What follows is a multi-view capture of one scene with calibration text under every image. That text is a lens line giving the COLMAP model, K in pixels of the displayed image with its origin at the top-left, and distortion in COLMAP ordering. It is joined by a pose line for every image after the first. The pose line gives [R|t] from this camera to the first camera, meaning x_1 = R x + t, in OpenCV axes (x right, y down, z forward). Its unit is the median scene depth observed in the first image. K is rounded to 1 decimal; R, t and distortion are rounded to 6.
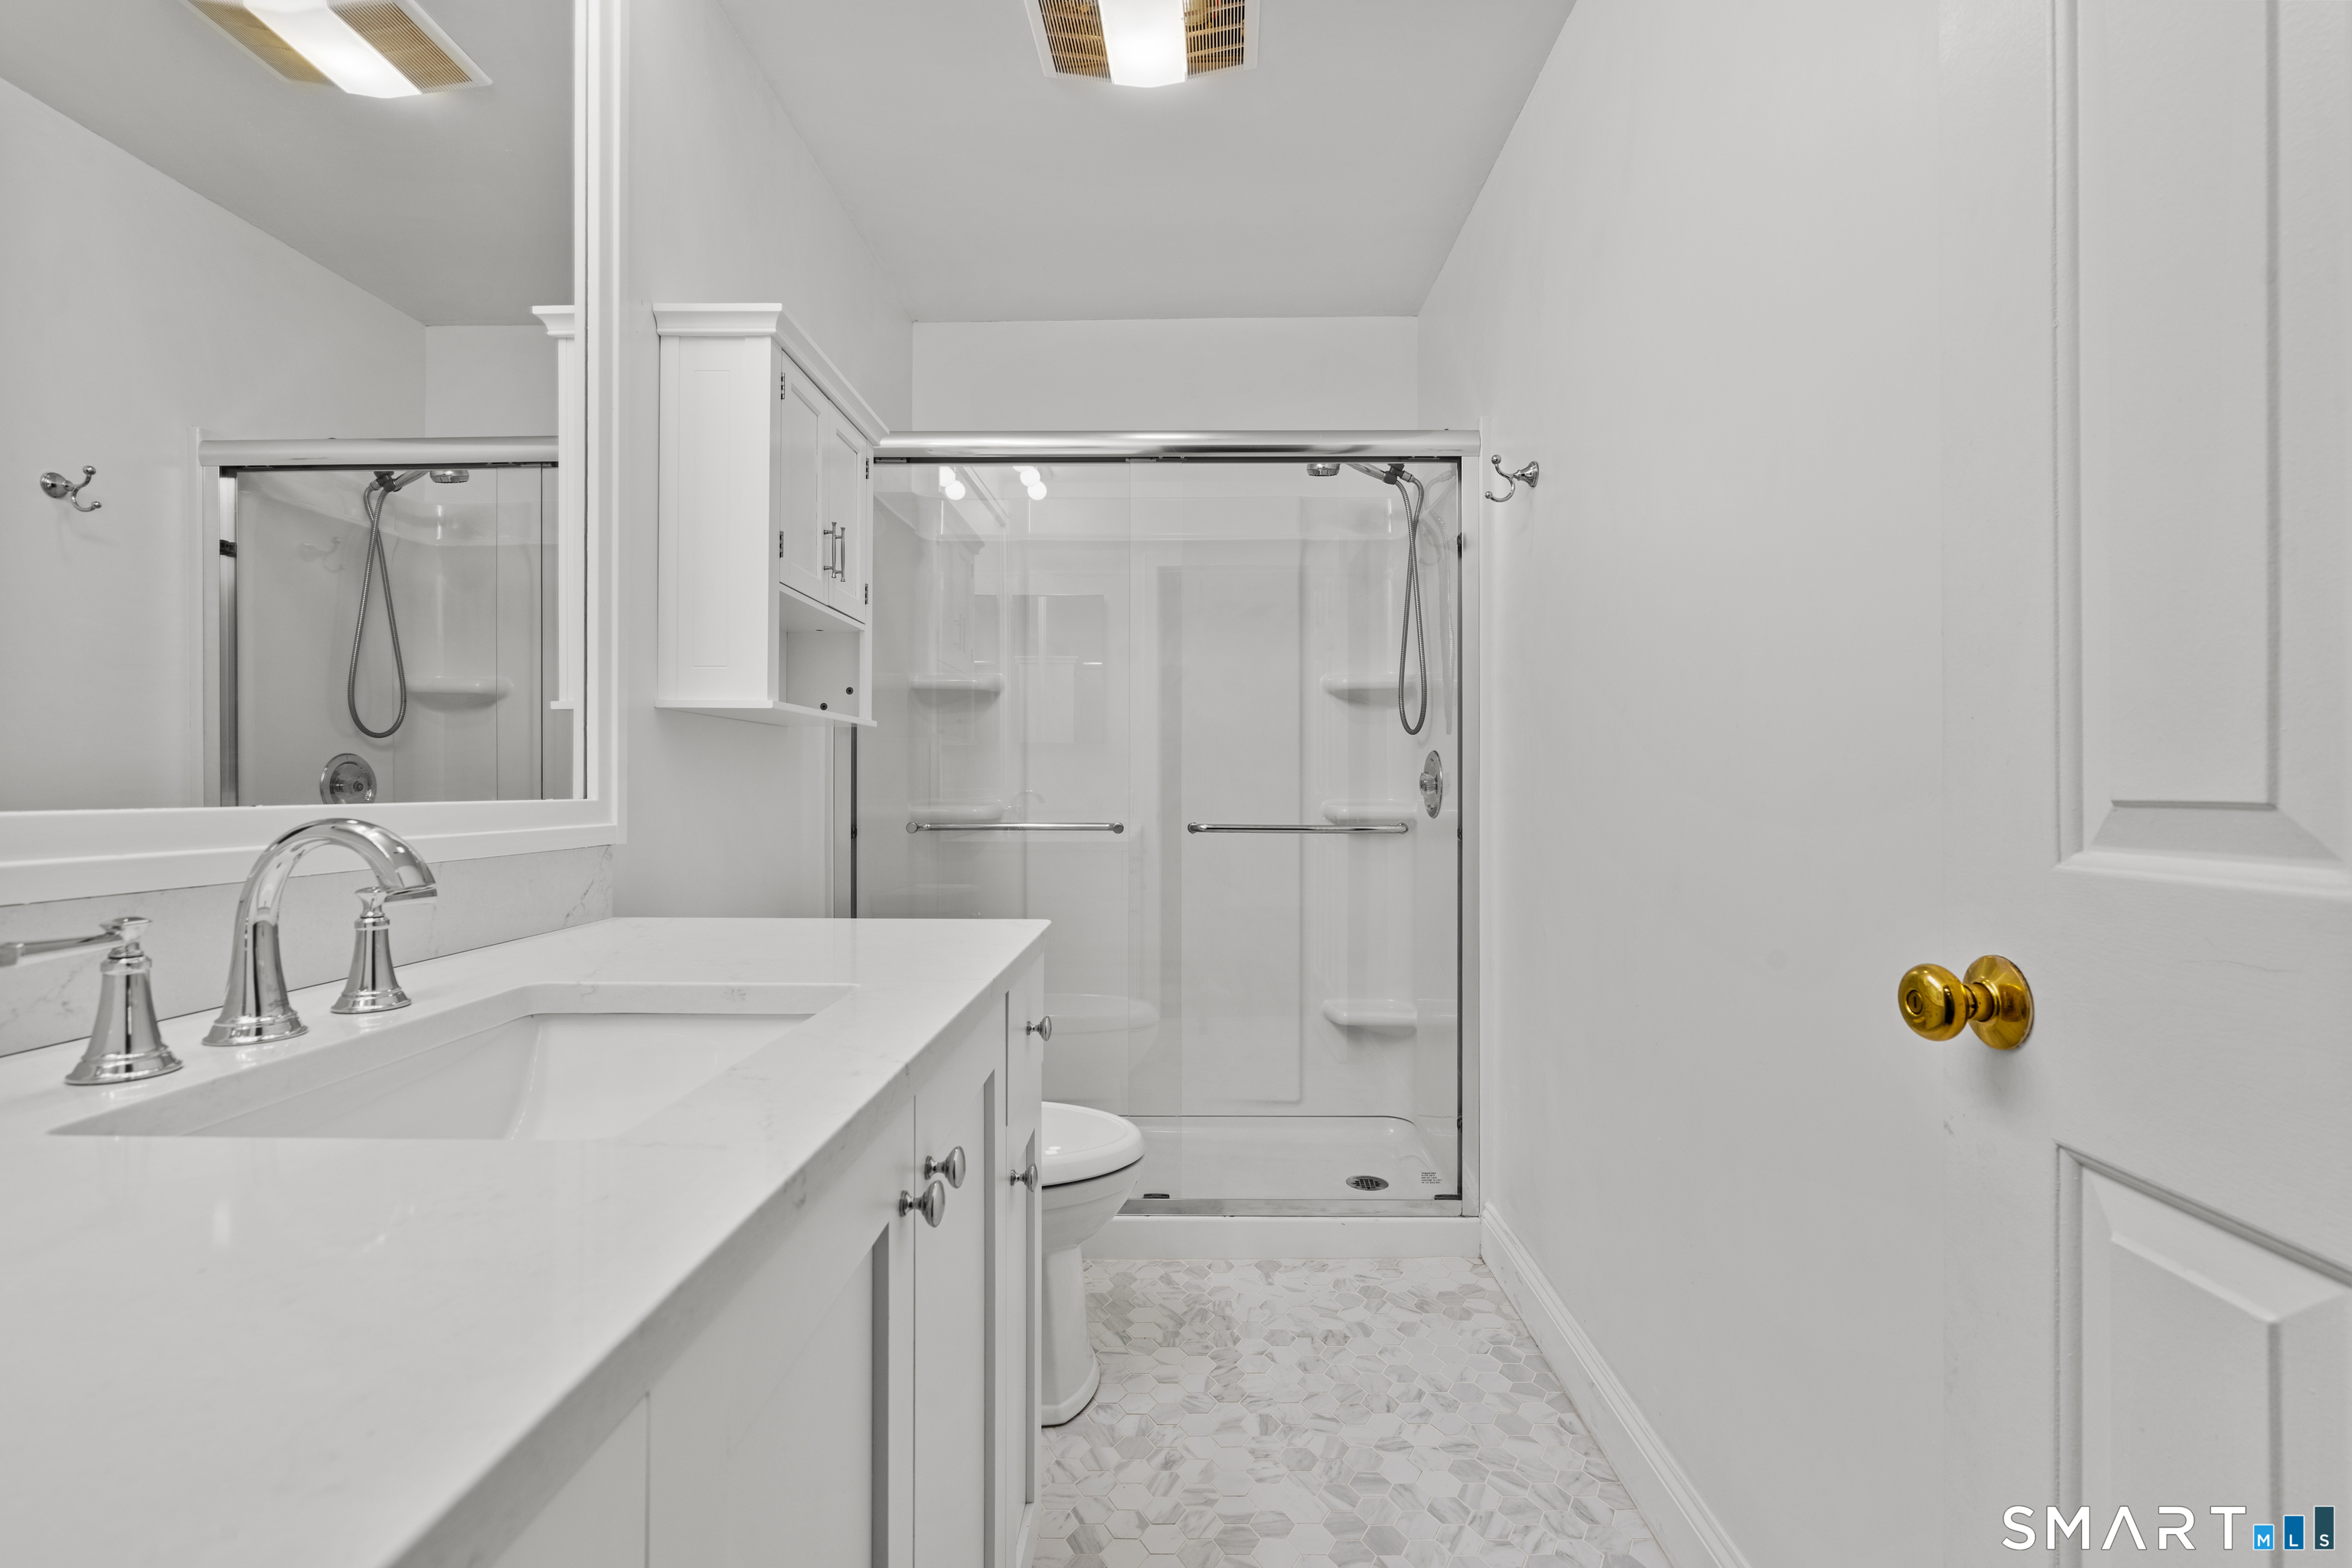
lens RADIAL K [[1062.2, 0, 1168.3], [0, 1062.2, 774.3], [0, 0, 1]] dist [-0.006432, 0.000875]
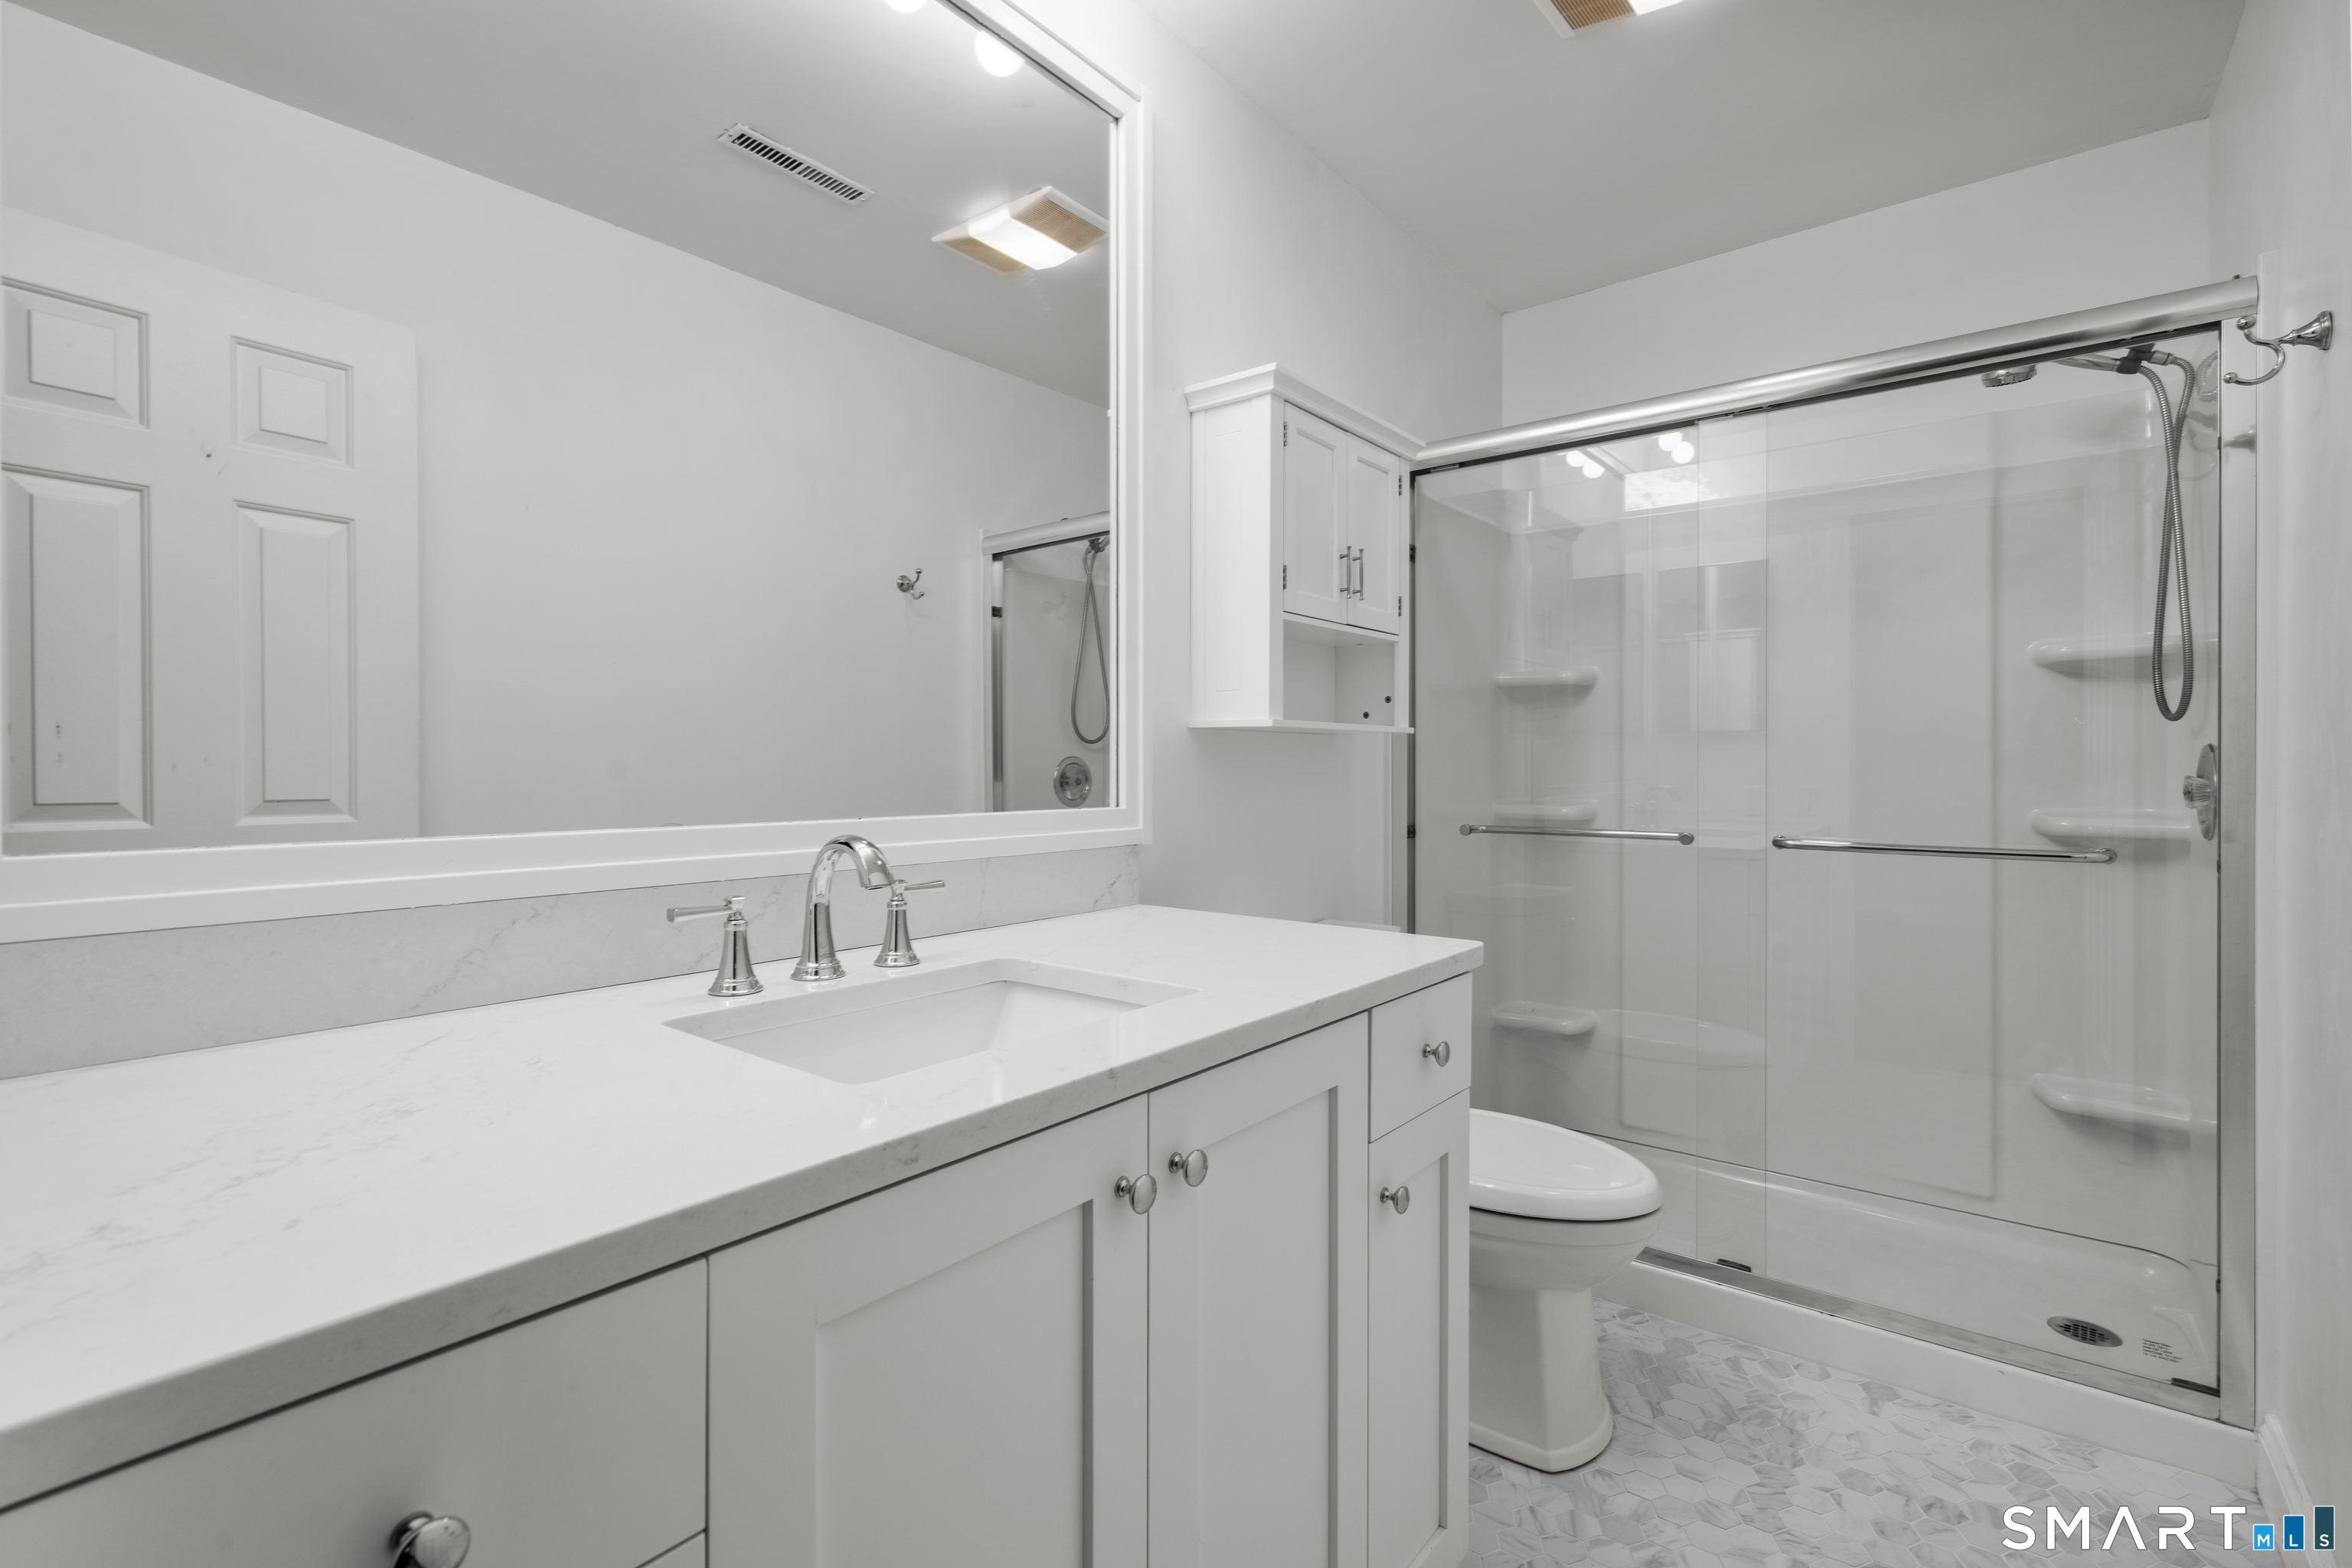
lens RADIAL K [[1047.4, 0, 1140.0], [0, 1047.4, 762.9], [0, 0, 1]] dist [-0.010665, 0.003435]
pose [[0.785146, -0.004260, -0.619296, 0.159697], [0.007211, 0.999971, 0.002264, -0.021637], [0.619268, -0.006243, 0.785155, 0.038172]]
